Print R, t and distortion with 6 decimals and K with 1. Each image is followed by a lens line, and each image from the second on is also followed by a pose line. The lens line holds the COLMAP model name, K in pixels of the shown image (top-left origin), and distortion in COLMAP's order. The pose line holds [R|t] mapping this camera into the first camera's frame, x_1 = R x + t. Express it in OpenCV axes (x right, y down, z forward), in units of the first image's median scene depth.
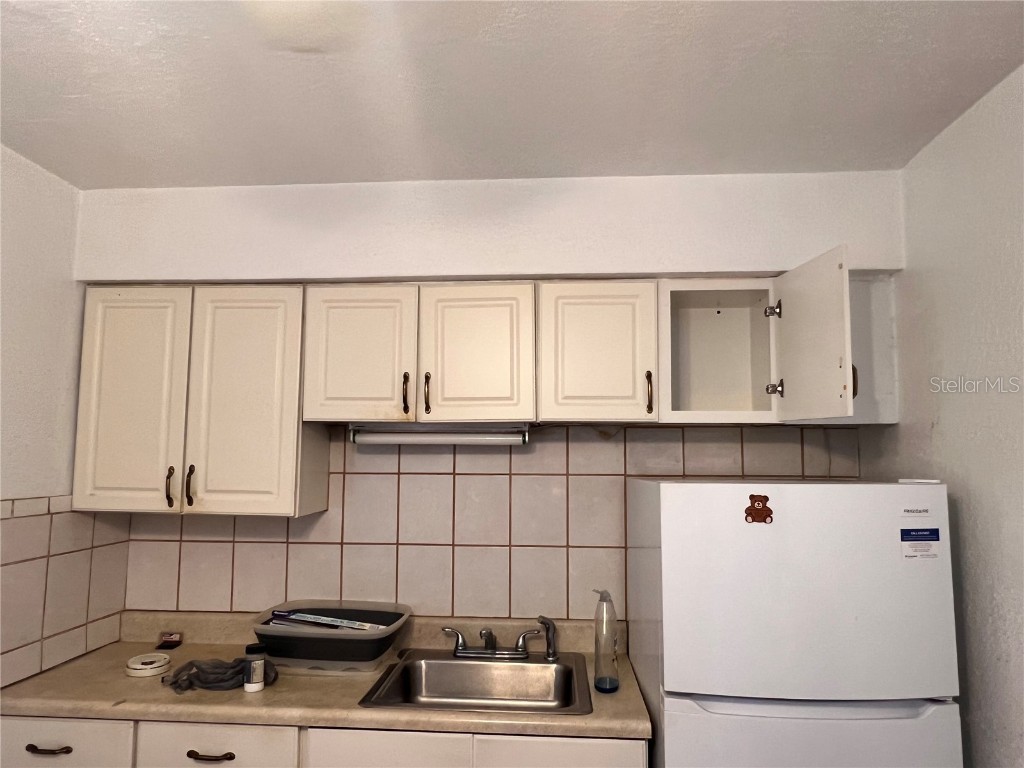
lens RADIAL K [[653.8, 0, 500.4], [0, 653.8, 401.3], [0, 0, 1]] dist [0.007279, -0.009799]
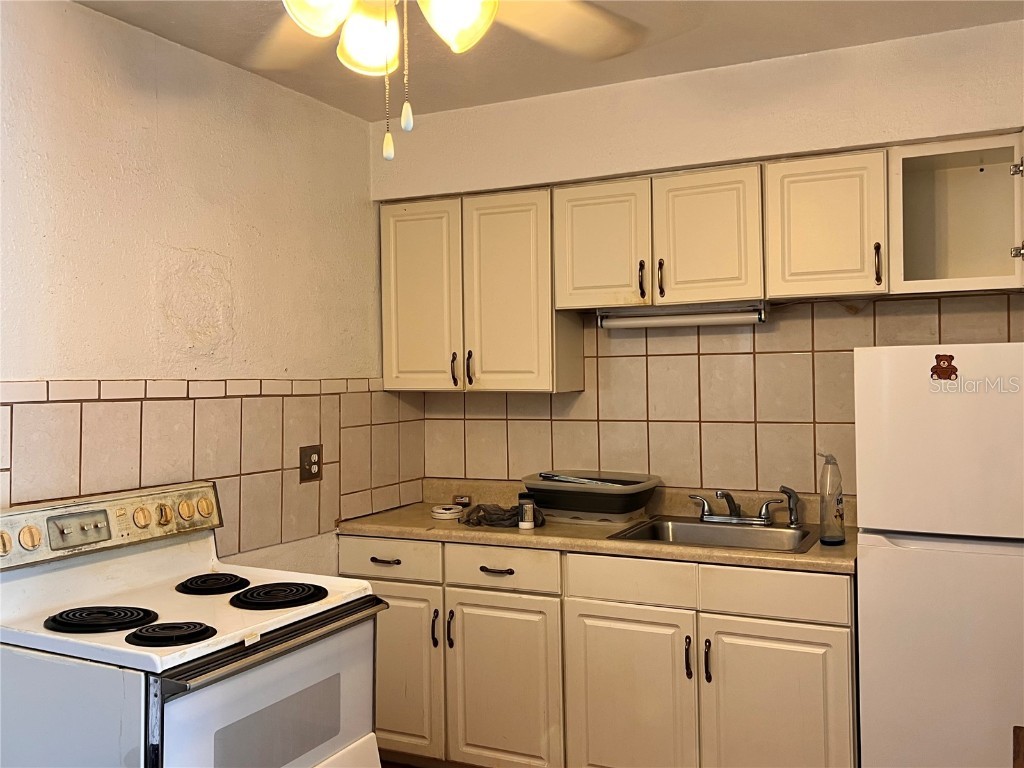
lens RADIAL K [[974.7, 0, 511.0], [0, 974.7, 382.3], [0, 0, 1]] dist [0.013263, 0.000000]
pose [[0.924867, -0.018629, -0.379834, 0.267889], [0.054783, 0.994908, 0.084597, 0.009220], [0.376324, -0.099049, 0.921178, -0.604923]]
